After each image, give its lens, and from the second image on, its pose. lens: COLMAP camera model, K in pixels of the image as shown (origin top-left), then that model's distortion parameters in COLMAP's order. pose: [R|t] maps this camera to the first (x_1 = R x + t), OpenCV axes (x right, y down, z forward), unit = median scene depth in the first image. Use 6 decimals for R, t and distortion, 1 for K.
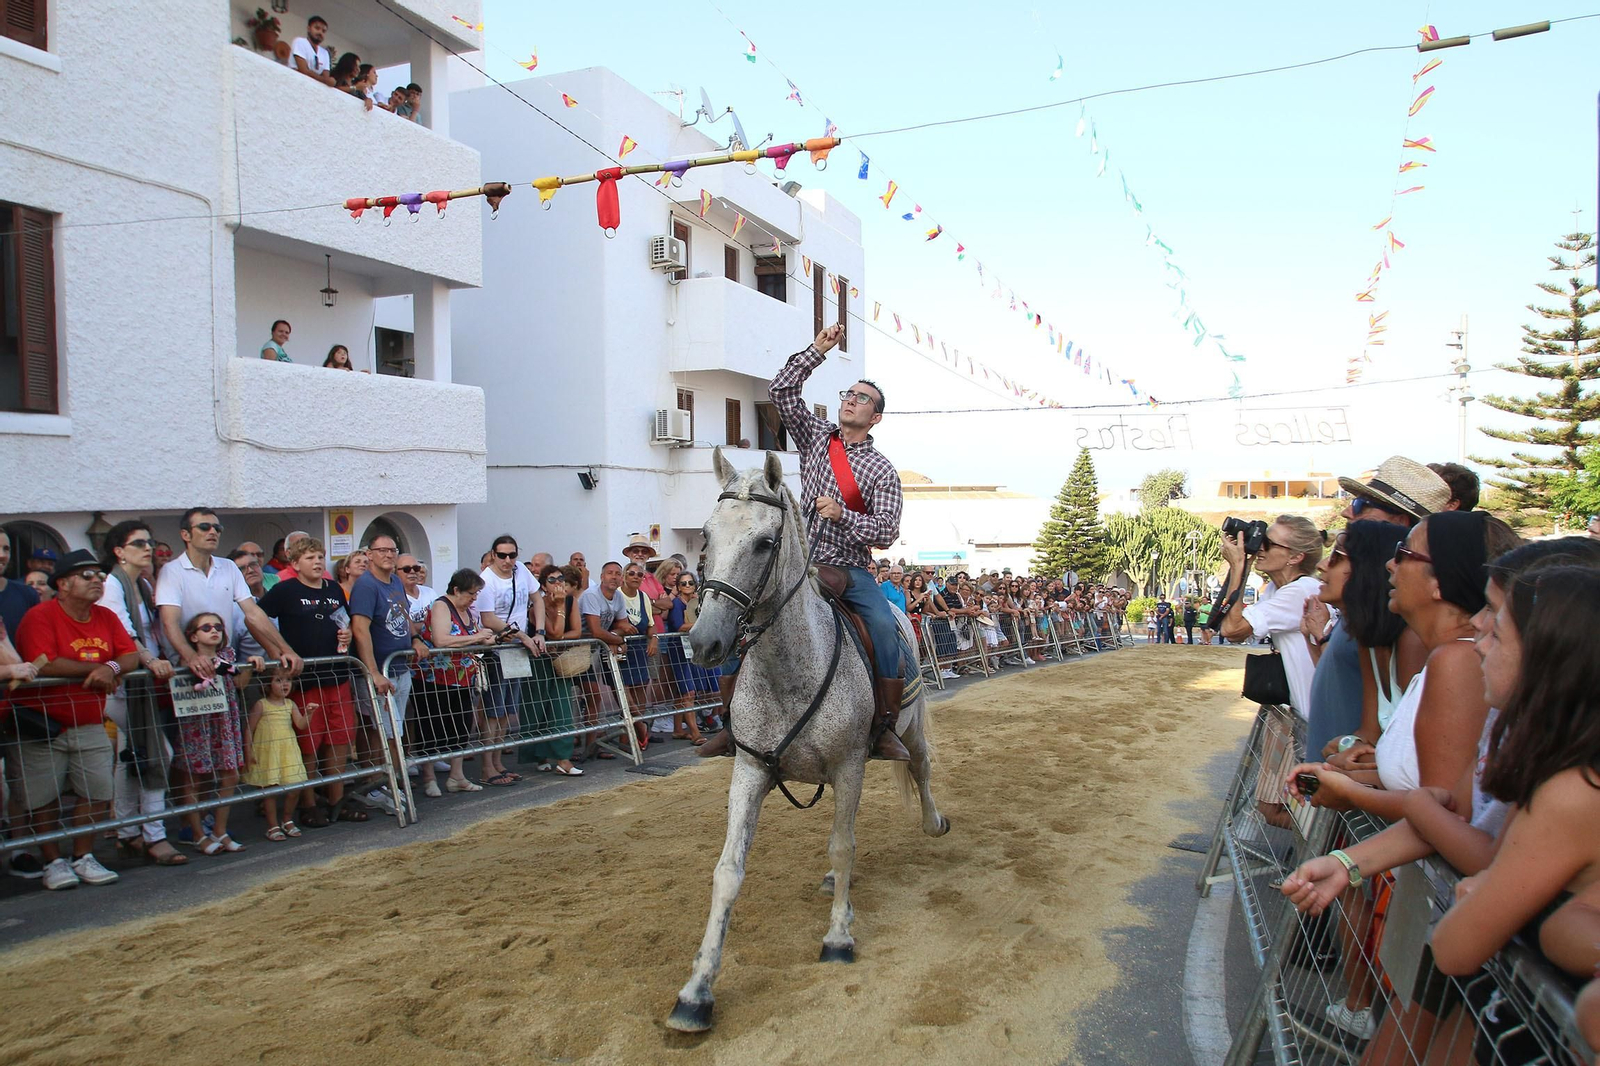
lens RADIAL K [[1245.5, 0, 774.9], [0, 1245.5, 556.9], [0, 0, 1]] dist [-0.028371, -0.007017]
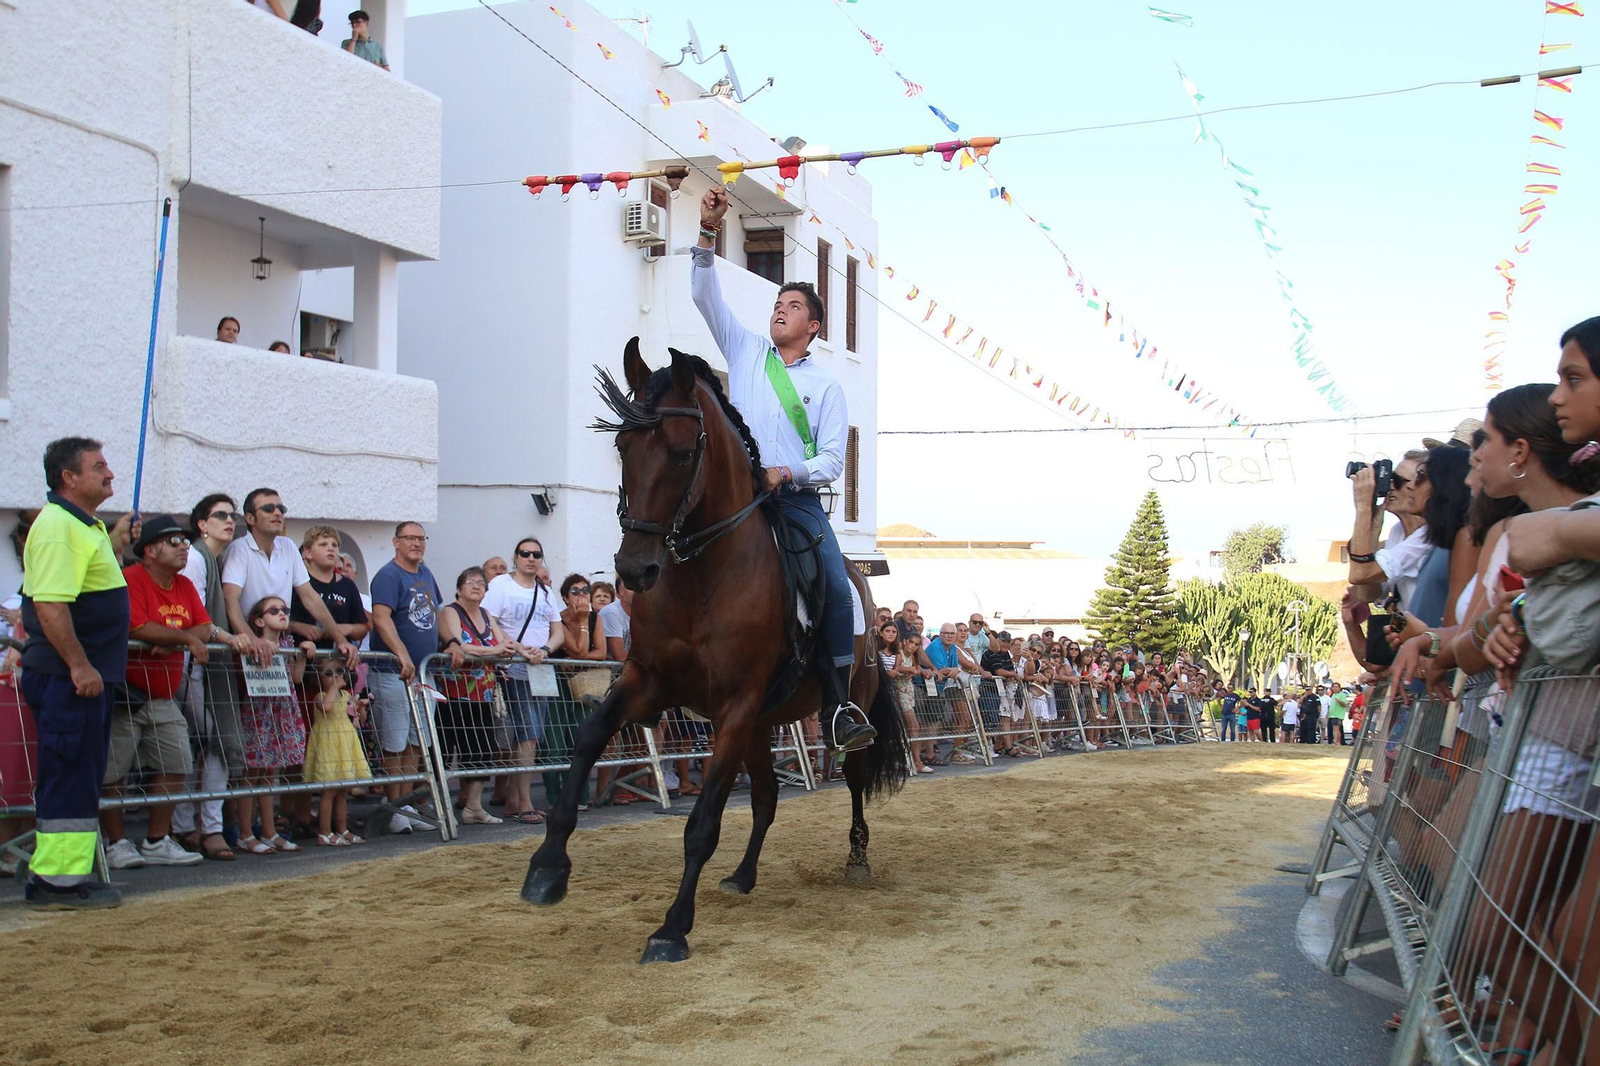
lens RADIAL K [[1960.1, 0, 682.2], [0, 1960.1, 575.5], [0, 0, 1]] dist [-0.061407, -0.022477]
pose [[0.999642, 0.015613, 0.021744, -0.124444], [-0.014273, 0.998068, -0.060461, 0.083452], [-0.022646, 0.060129, 0.997934, -0.351517]]
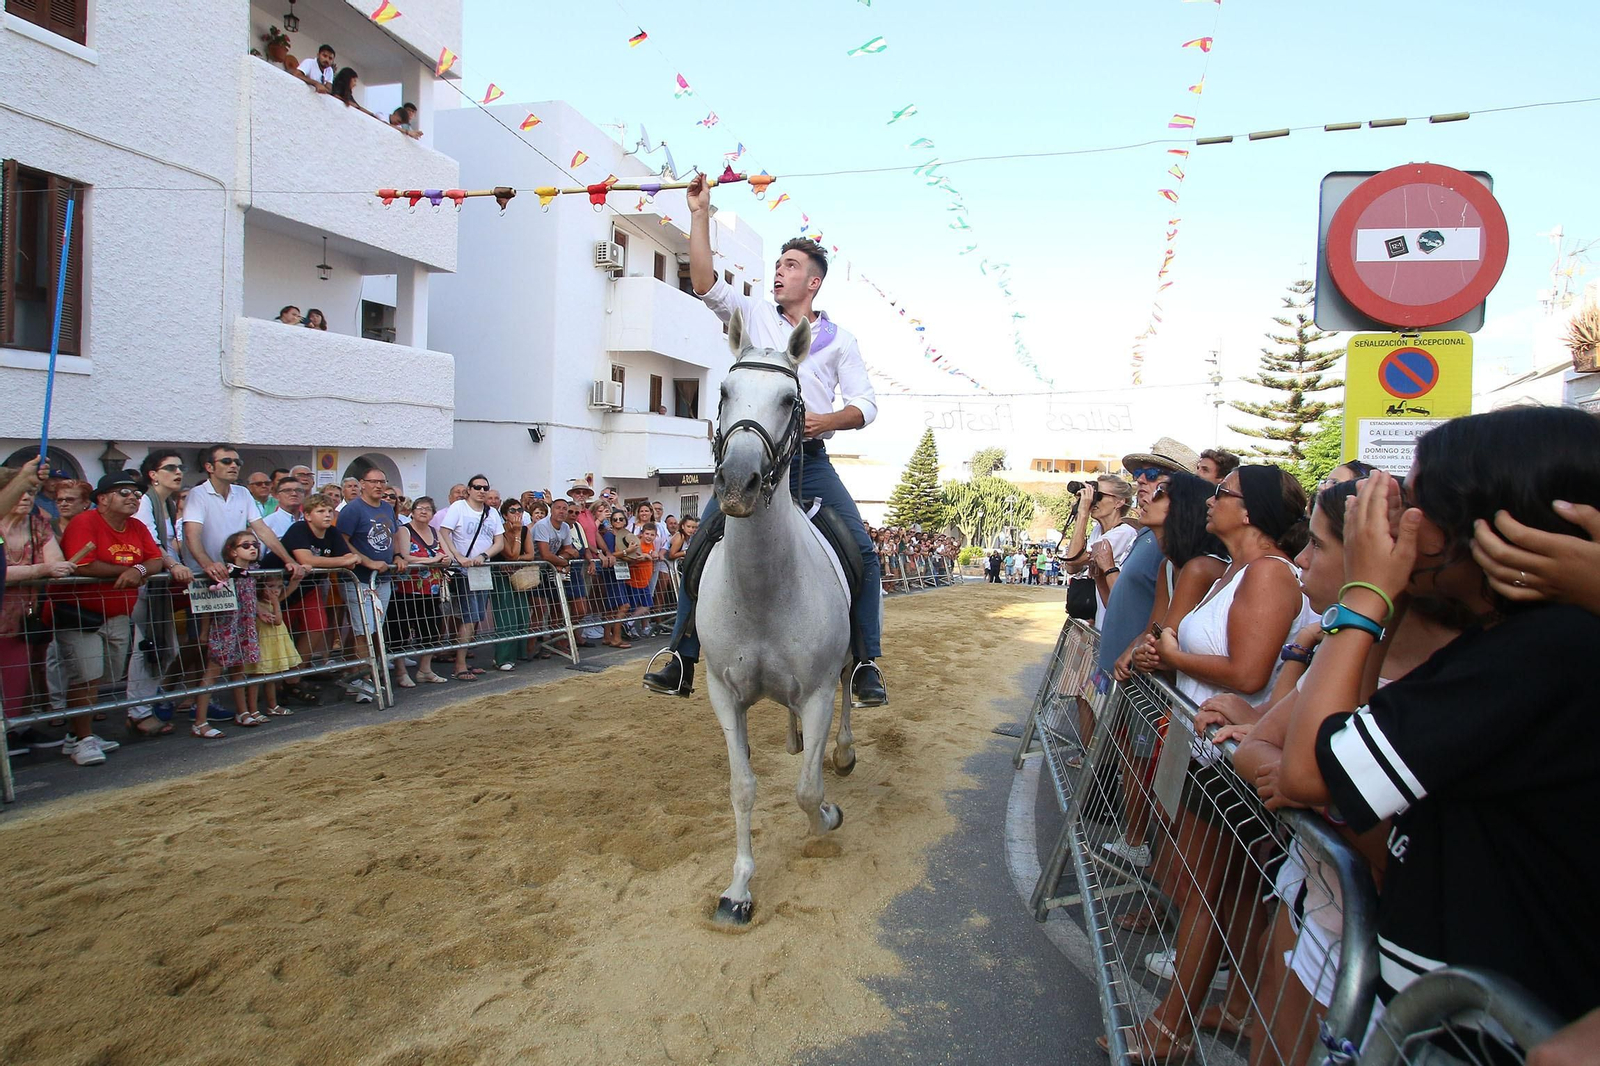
lens RADIAL K [[1011.8, 0, 792.0], [0, 1011.8, 483.2], [0, 0, 1]] dist [0.031547, -0.038286]
pose [[0.992549, 0.038558, 0.115587, -0.018982], [-0.035557, 0.998978, -0.027909, 0.007379], [-0.116545, 0.023591, 0.992905, -0.031855]]
